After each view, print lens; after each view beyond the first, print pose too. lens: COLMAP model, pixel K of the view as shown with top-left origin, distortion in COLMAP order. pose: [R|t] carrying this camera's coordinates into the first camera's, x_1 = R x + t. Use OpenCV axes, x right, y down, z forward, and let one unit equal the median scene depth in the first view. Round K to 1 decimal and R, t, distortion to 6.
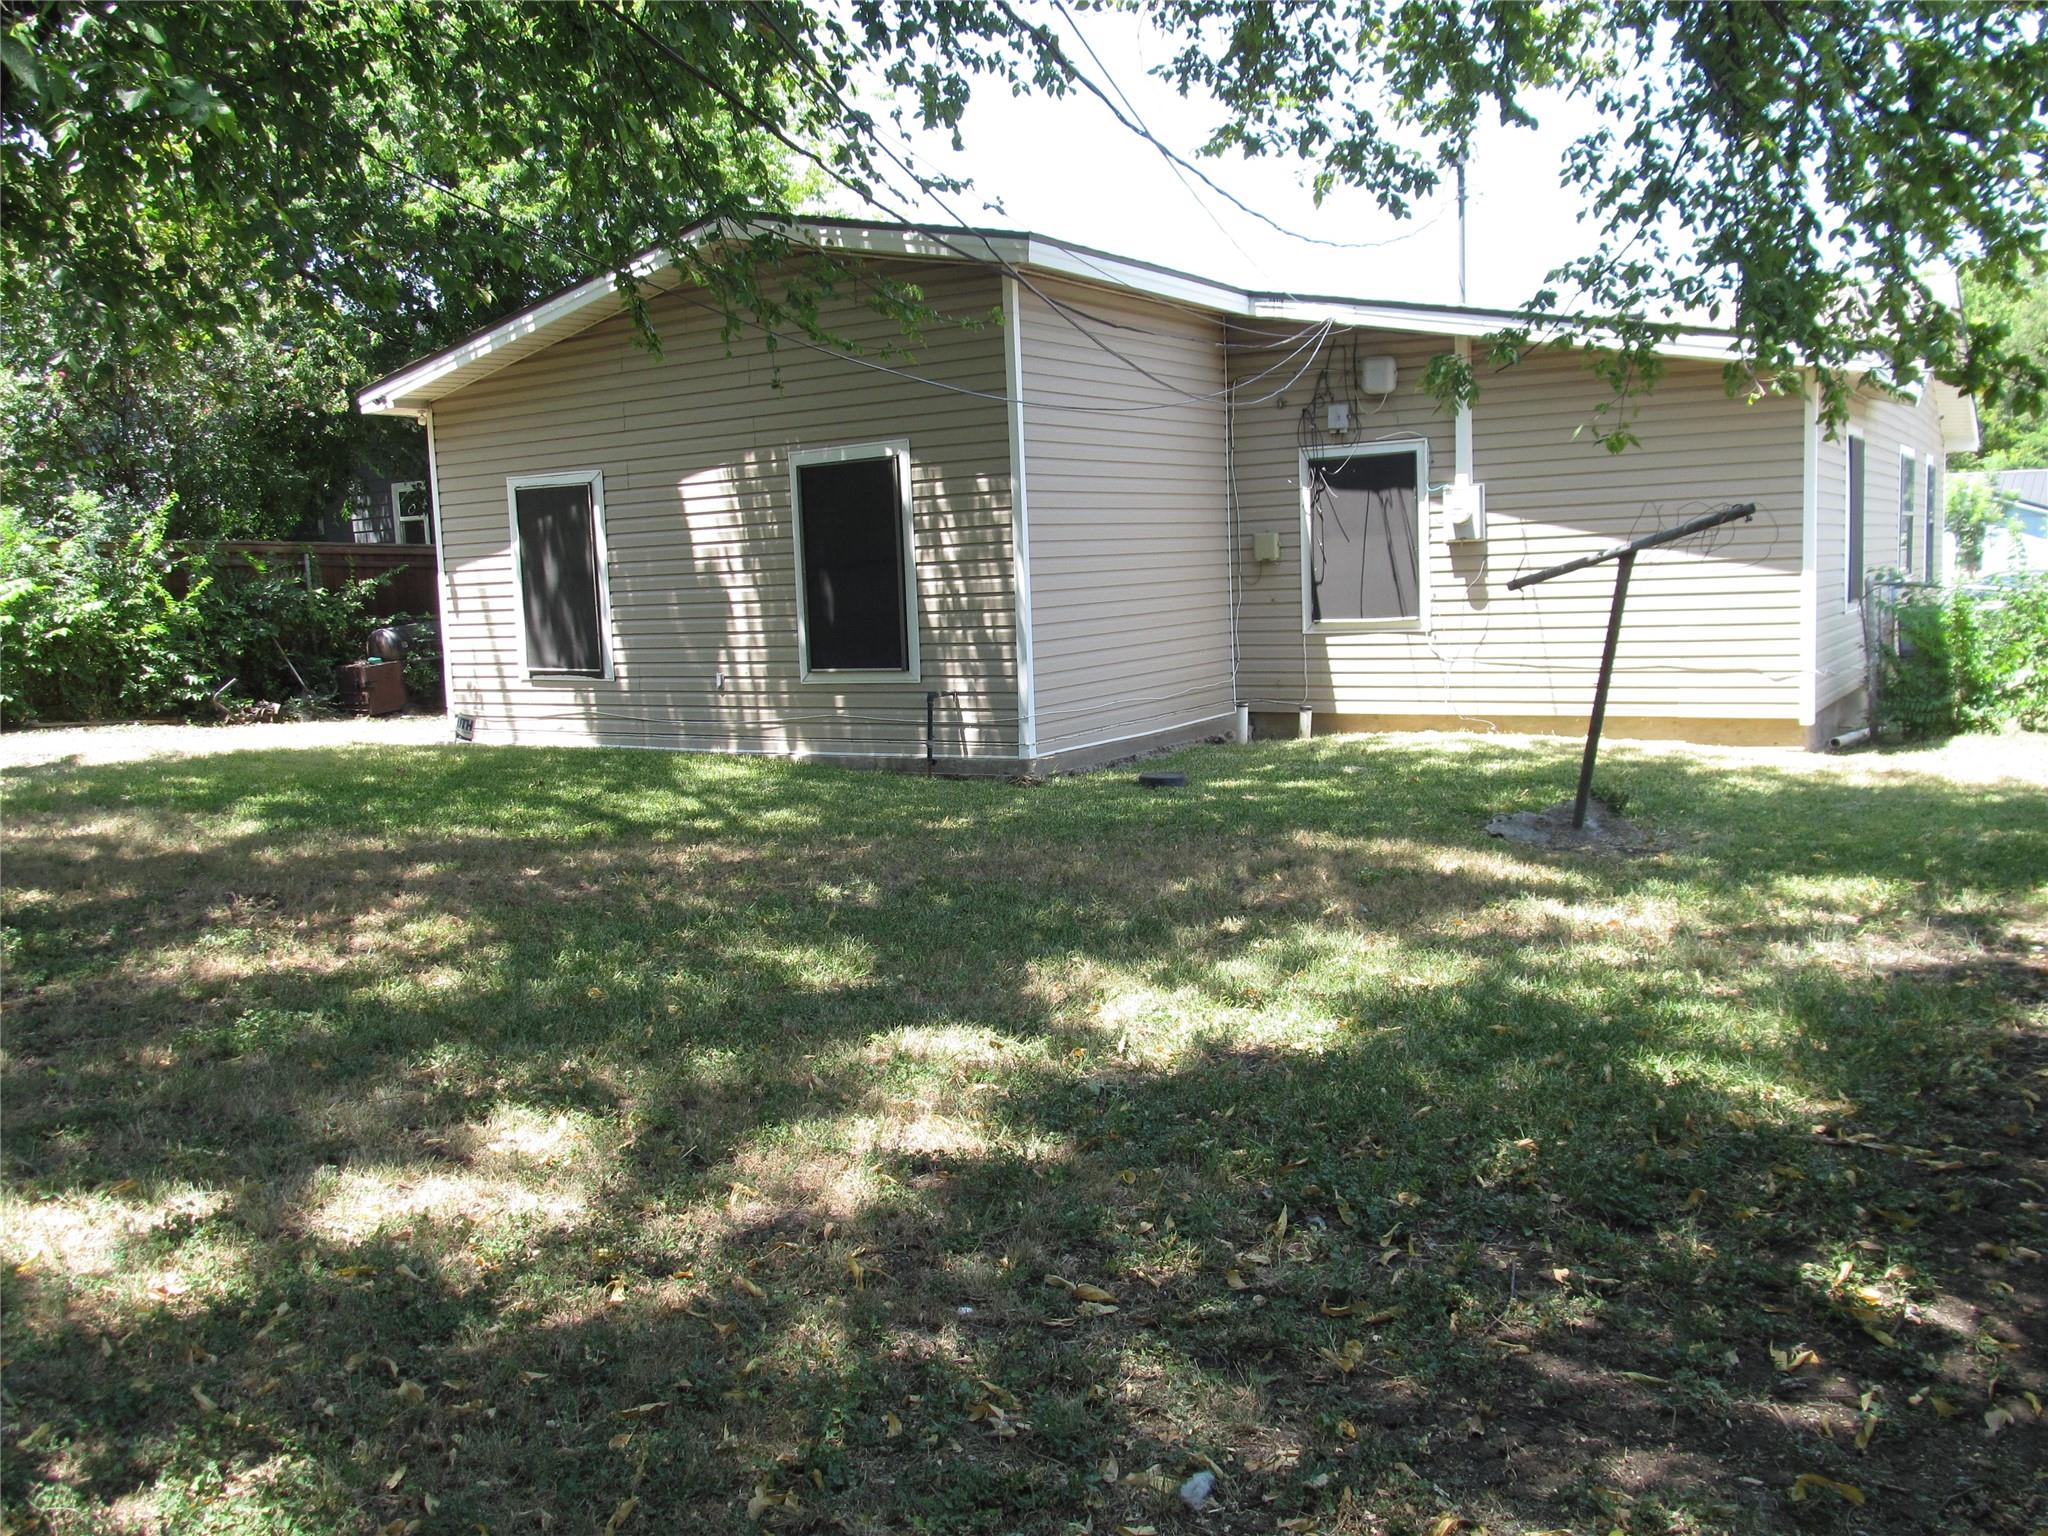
lens RADIAL K [[1698.7, 0, 1020.1], [0, 1698.7, 765.8], [0, 0, 1]] dist [-0.030912, -0.018646]
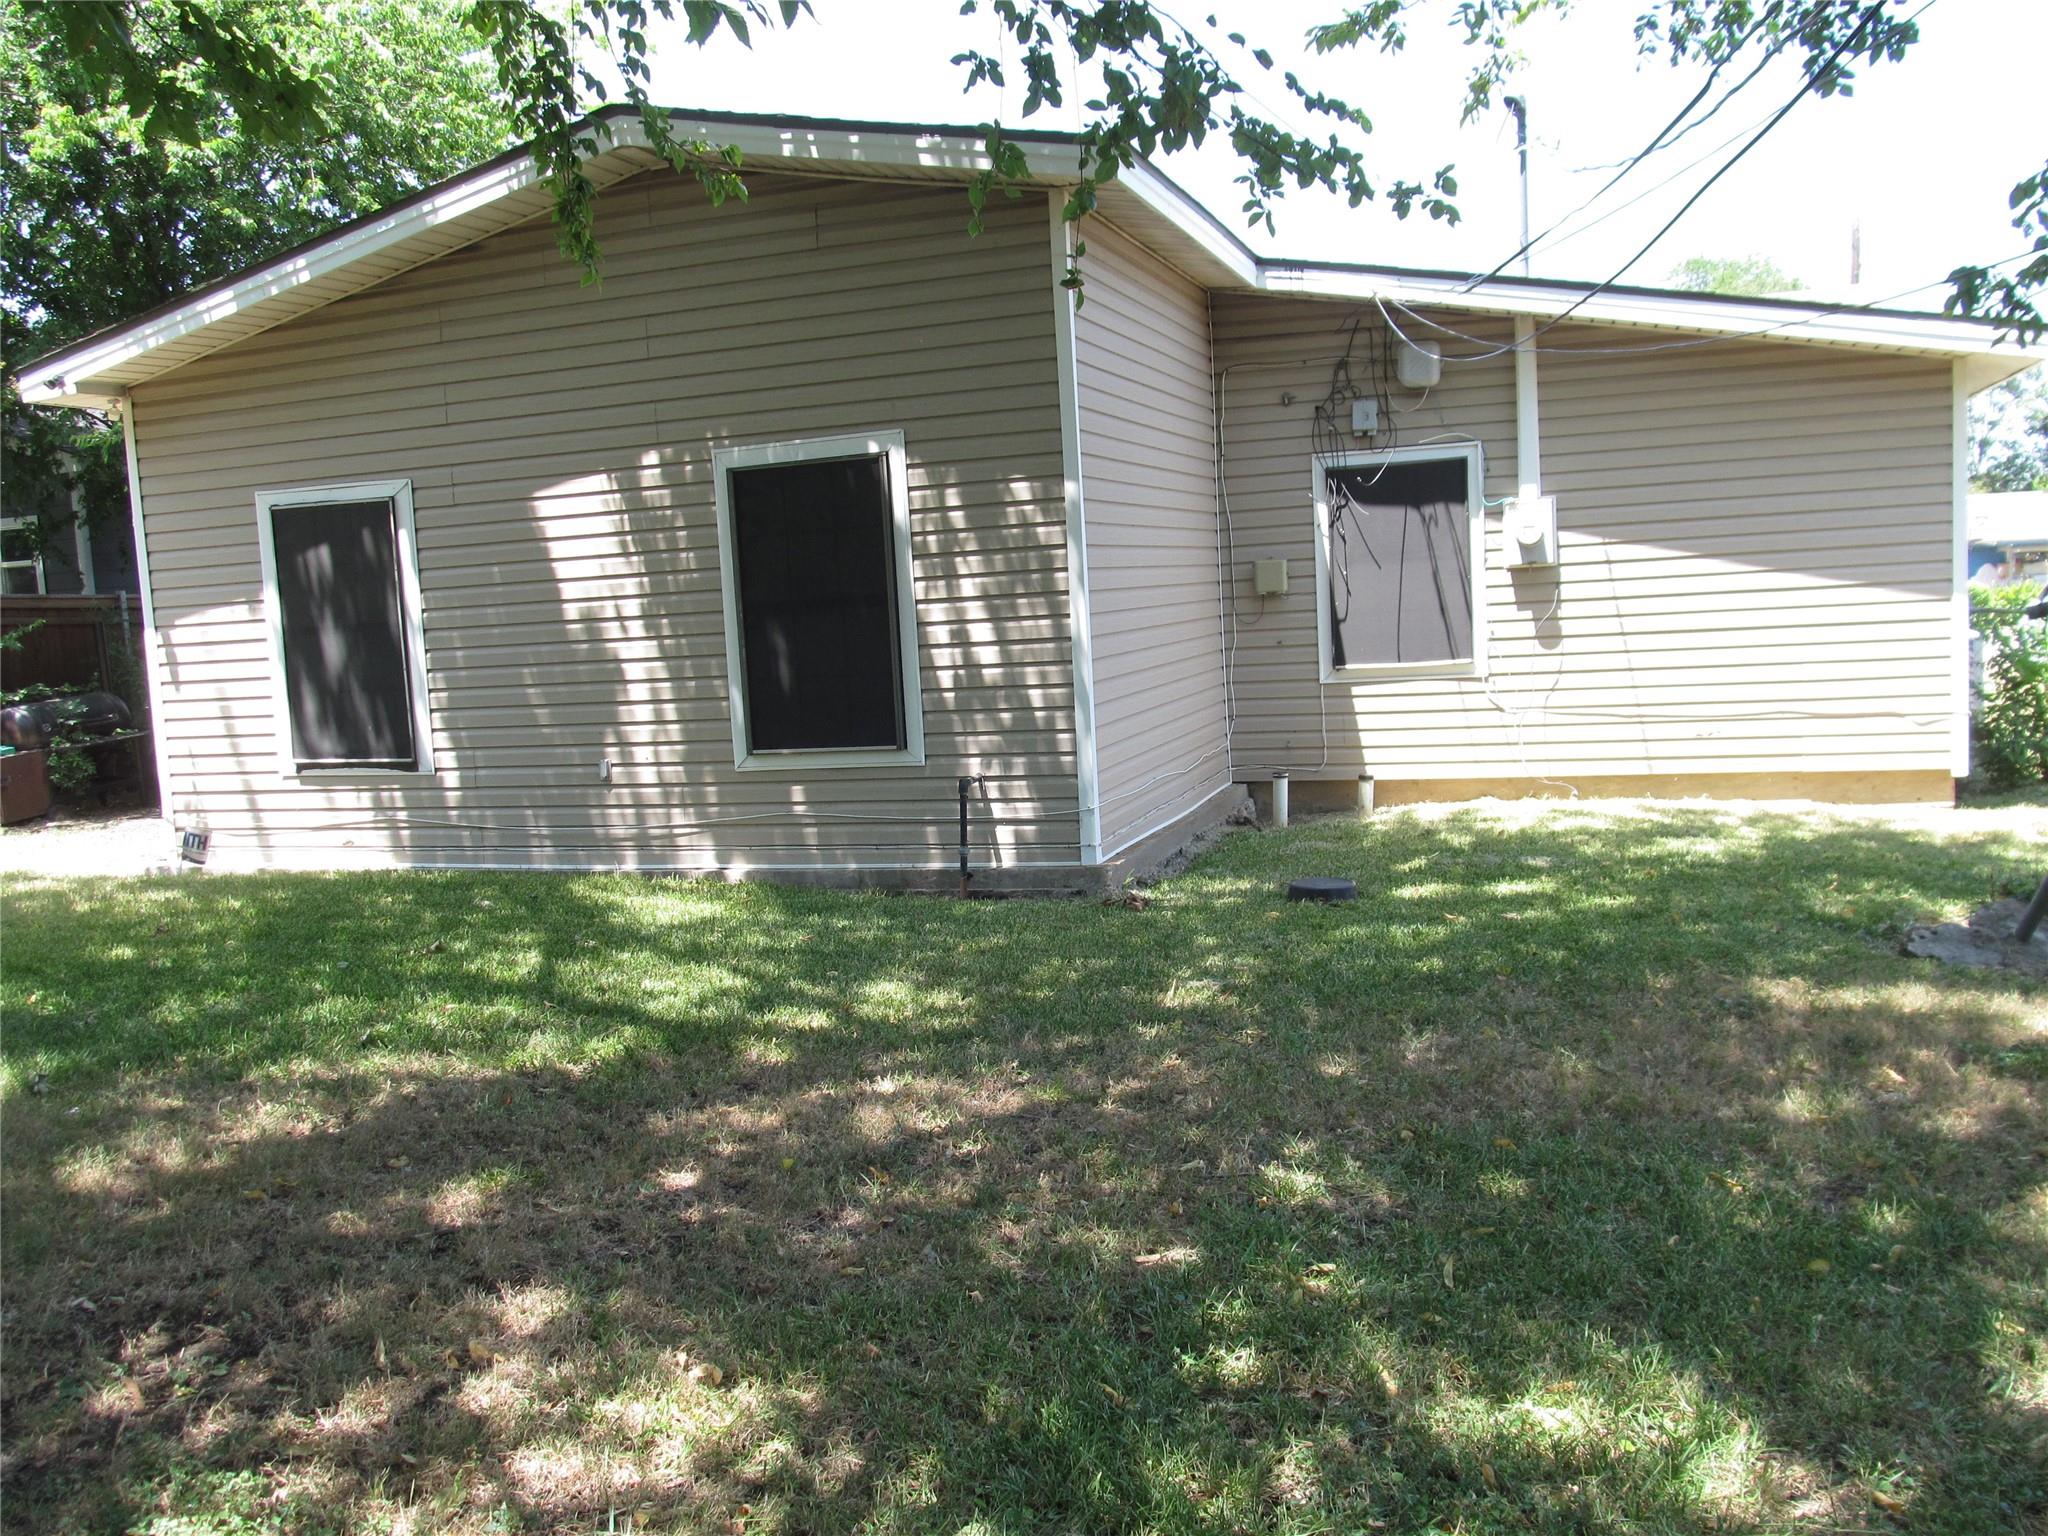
lens RADIAL K [[1702.5, 0, 1021.2], [0, 1702.5, 780.6], [0, 0, 1]] dist [-0.040613, -0.003614]
pose [[0.971407, -0.039083, 0.234181, -0.189115], [0.043538, 0.998955, -0.013883, -0.030382], [-0.233394, 0.023682, 0.972094, 0.282462]]
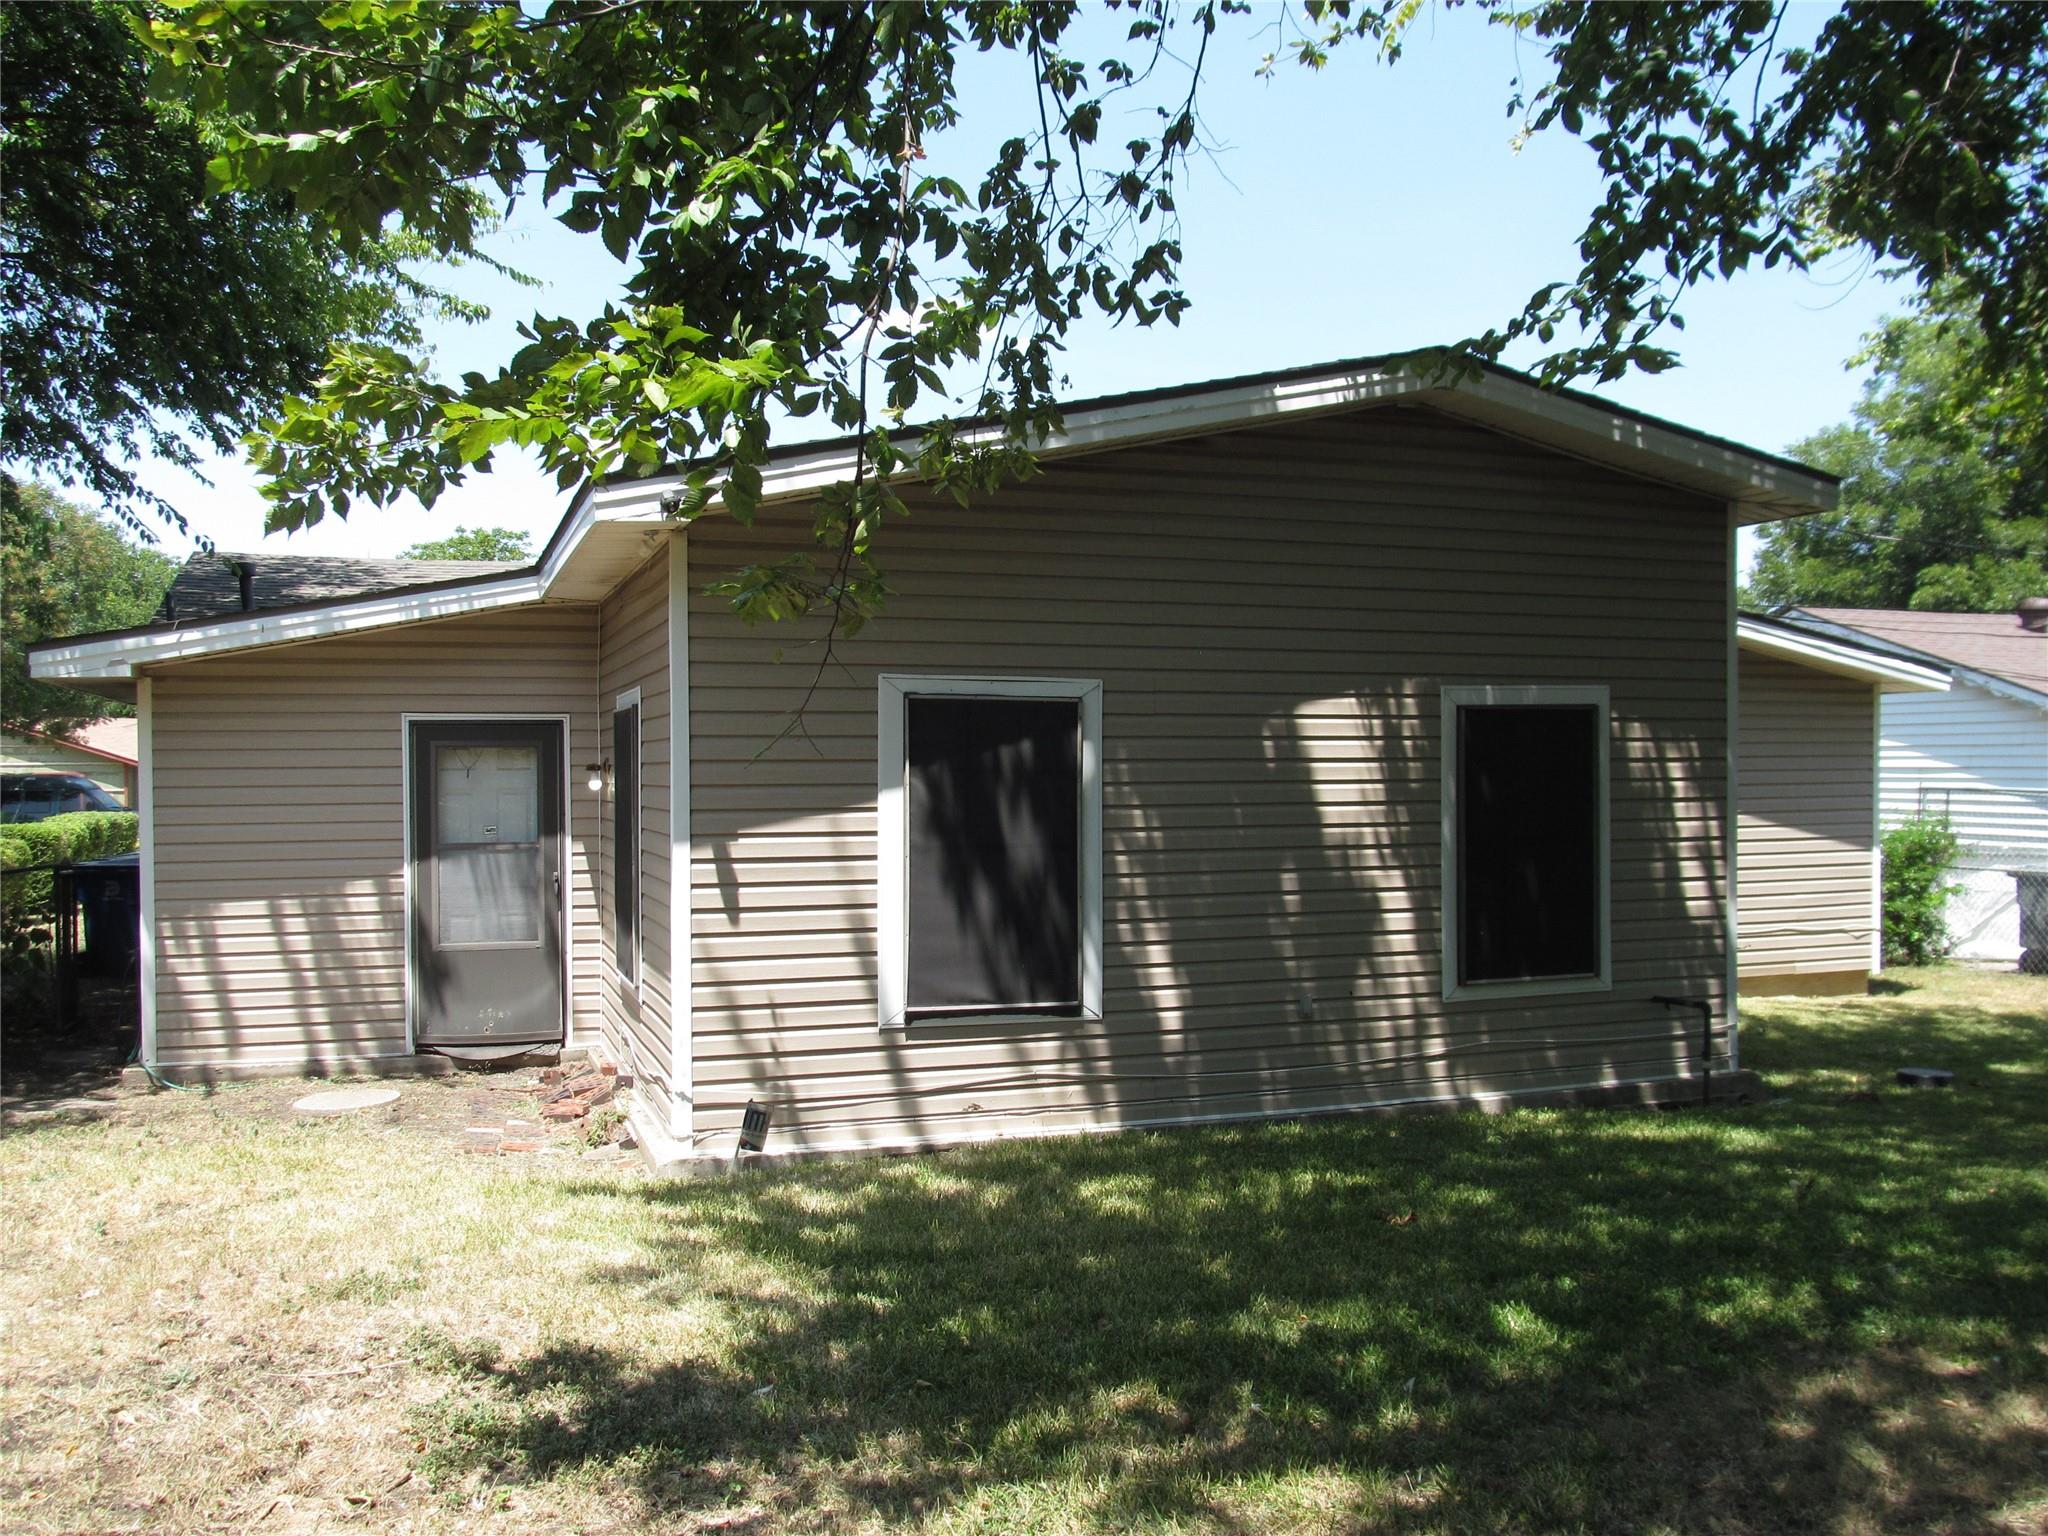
lens RADIAL K [[1702.5, 0, 1021.2], [0, 1702.5, 780.6], [0, 0, 1]] dist [-0.040613, -0.003614]
pose [[0.609853, 0.031253, 0.791898, -0.850975], [0.070303, 0.993149, -0.093337, -0.091177], [-0.789390, 0.112595, 0.603478, 0.725733]]
